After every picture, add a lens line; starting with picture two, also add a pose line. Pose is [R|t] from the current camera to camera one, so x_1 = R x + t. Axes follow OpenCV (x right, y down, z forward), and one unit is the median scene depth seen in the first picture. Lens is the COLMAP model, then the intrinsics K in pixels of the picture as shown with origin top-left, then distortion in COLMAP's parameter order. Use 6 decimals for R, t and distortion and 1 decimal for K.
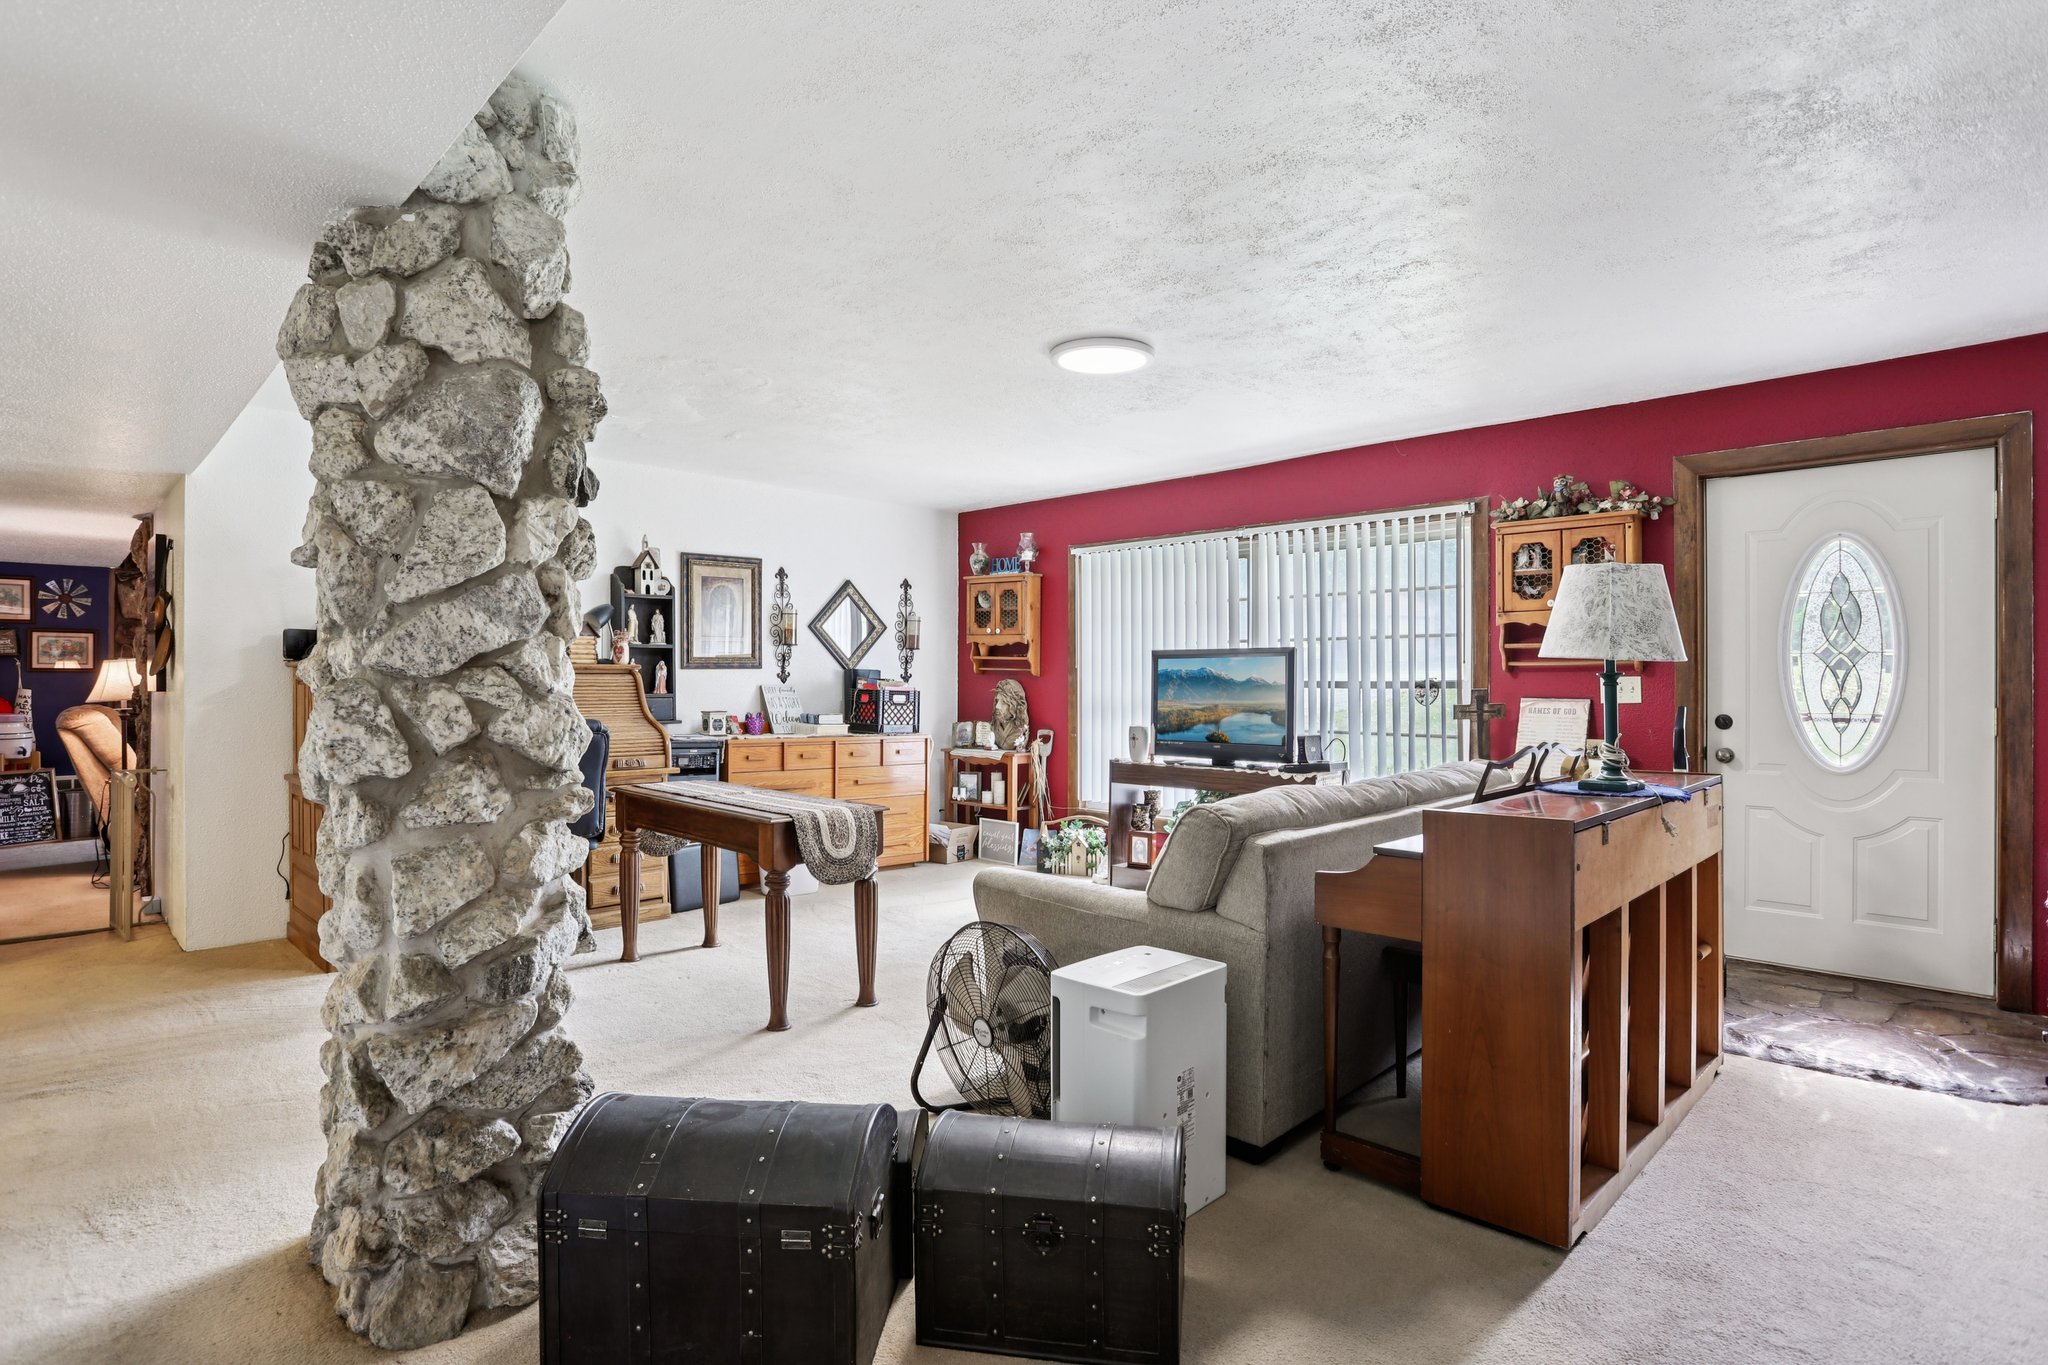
lens RADIAL K [[1043.1, 0, 989.2], [0, 1043.1, 679.0], [0, 0, 1]] dist [-0.064941, 0.028226]
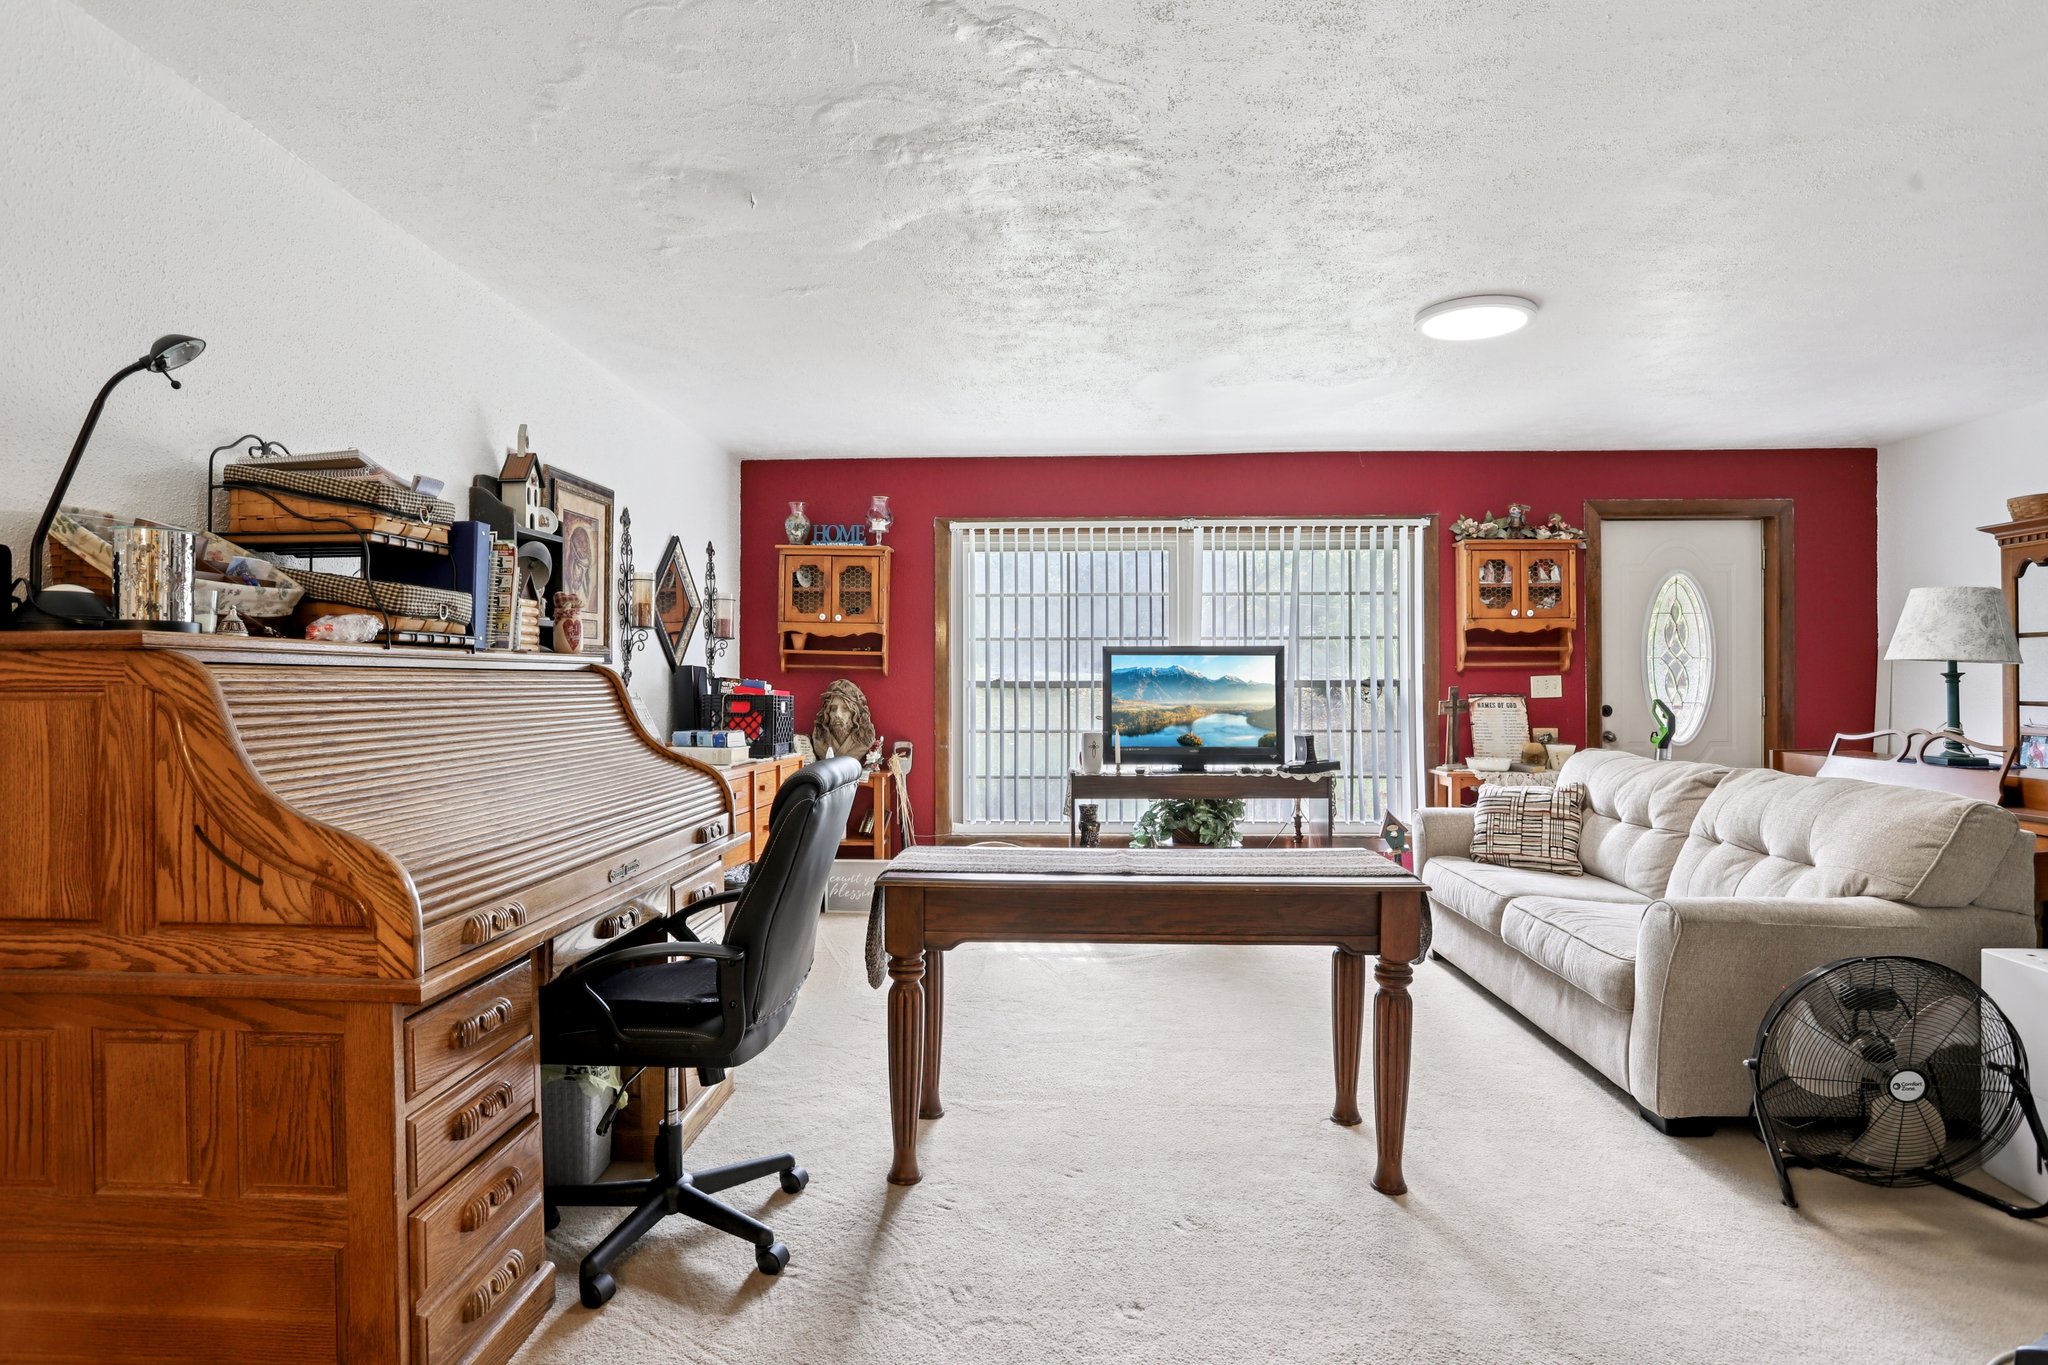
lens RADIAL K [[1043.1, 0, 1007.3], [0, 1043.1, 667.4], [0, 0, 1]] dist [-0.064941, 0.028226]
pose [[0.731308, 0.005657, 0.682024, -0.513887], [0.002315, 0.999939, -0.010776, -0.000130], [-0.682043, 0.009459, 0.731251, 0.408666]]
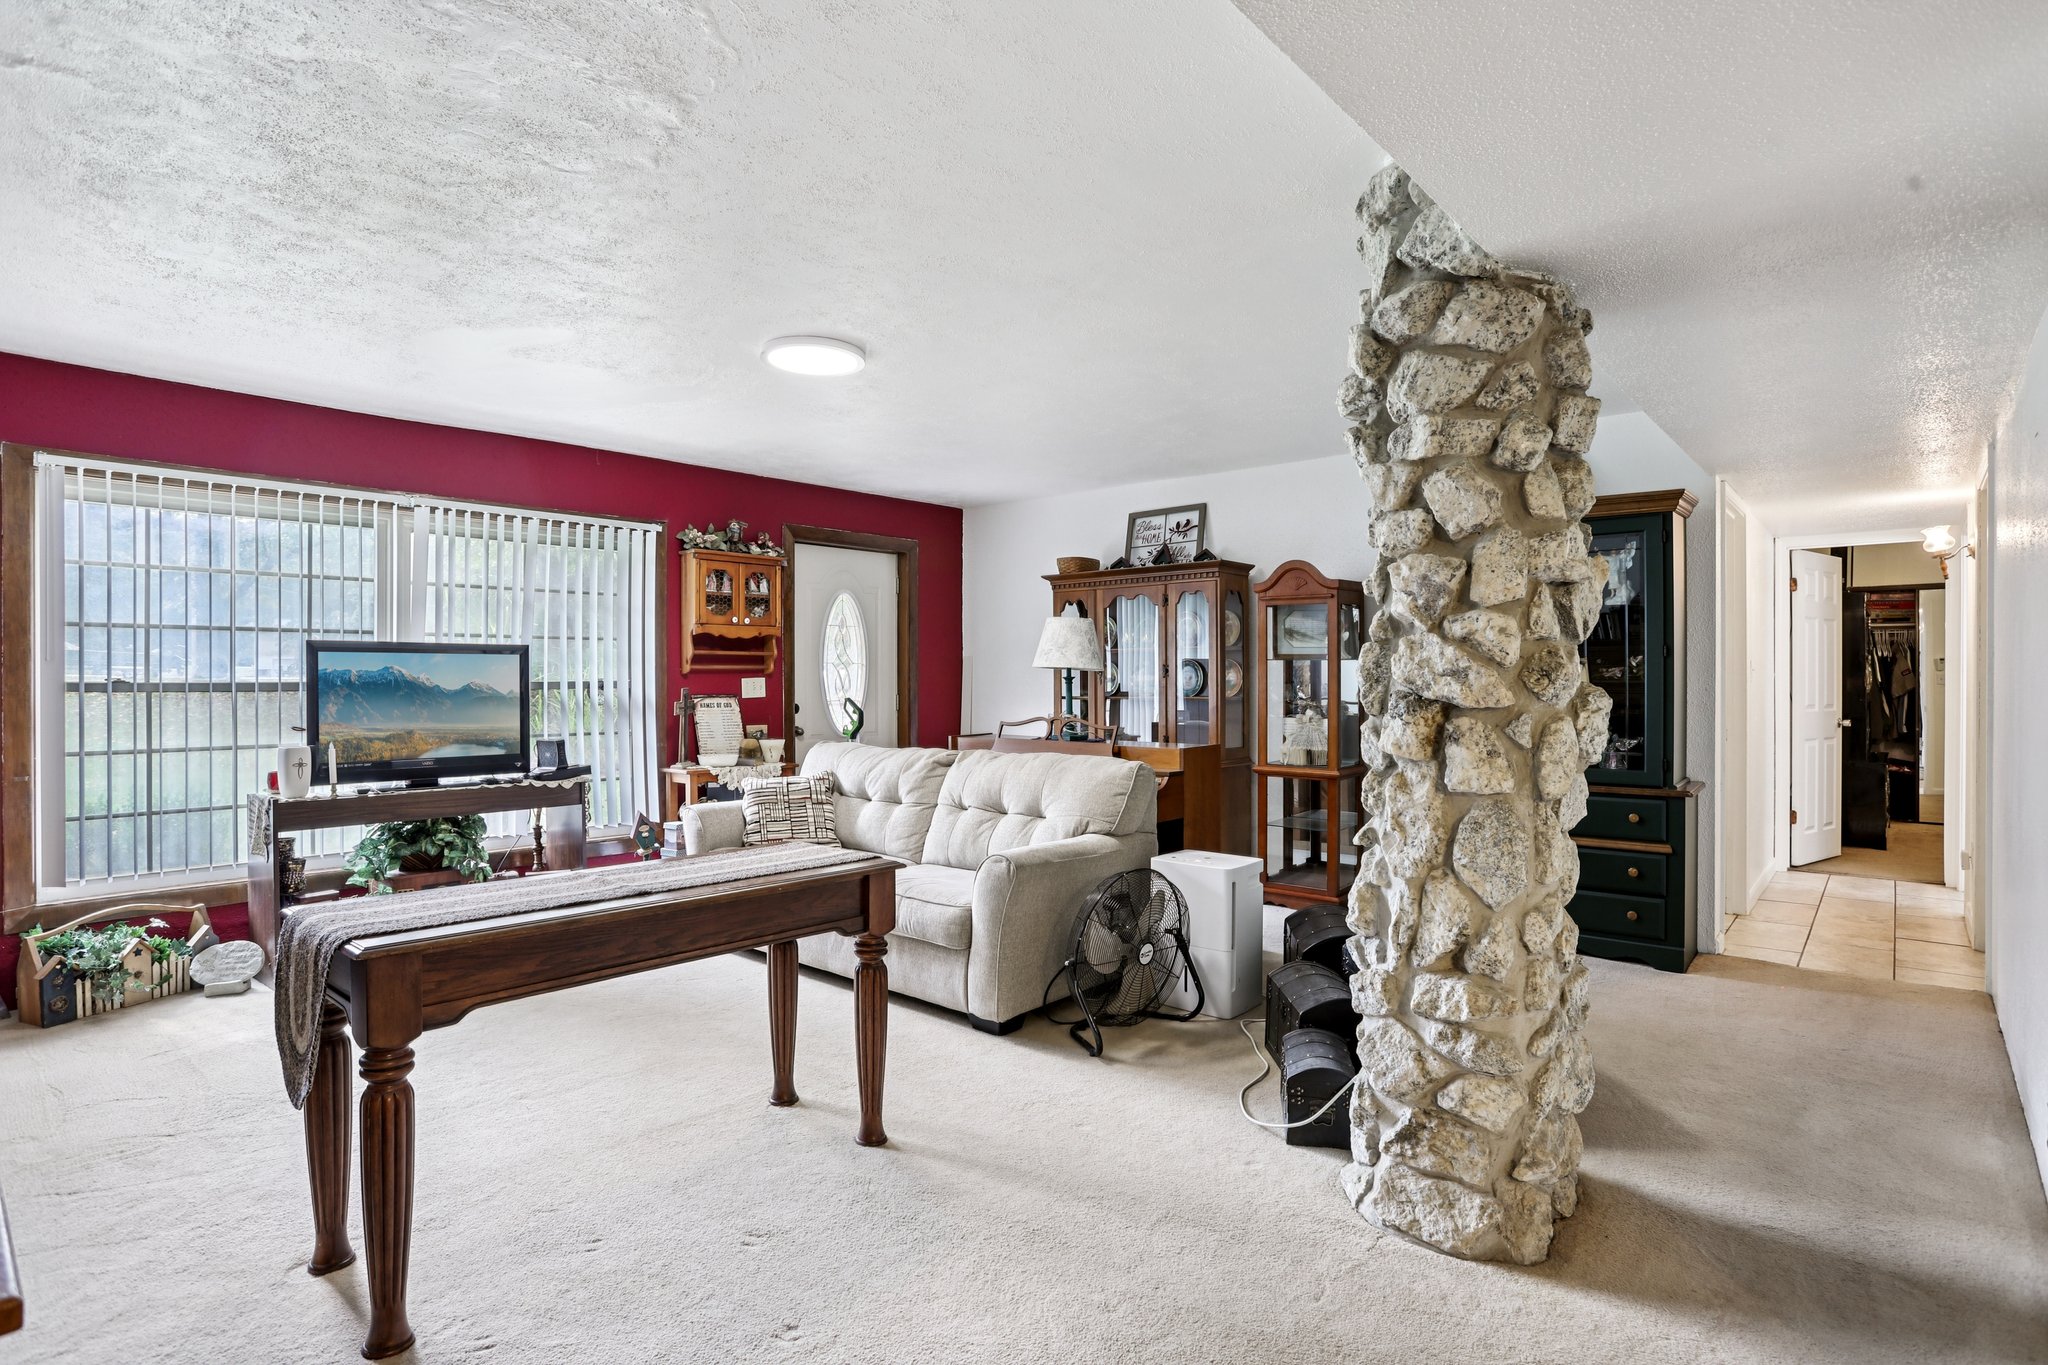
lens RADIAL K [[1043.1, 0, 1014.3], [0, 1043.1, 674.0], [0, 0, 1]] dist [-0.064941, 0.028226]
pose [[-0.080422, 0.004146, 0.996752, -0.582393], [0.000820, 0.999991, -0.004093, -0.000806], [-0.996761, 0.000488, -0.080425, 0.577297]]
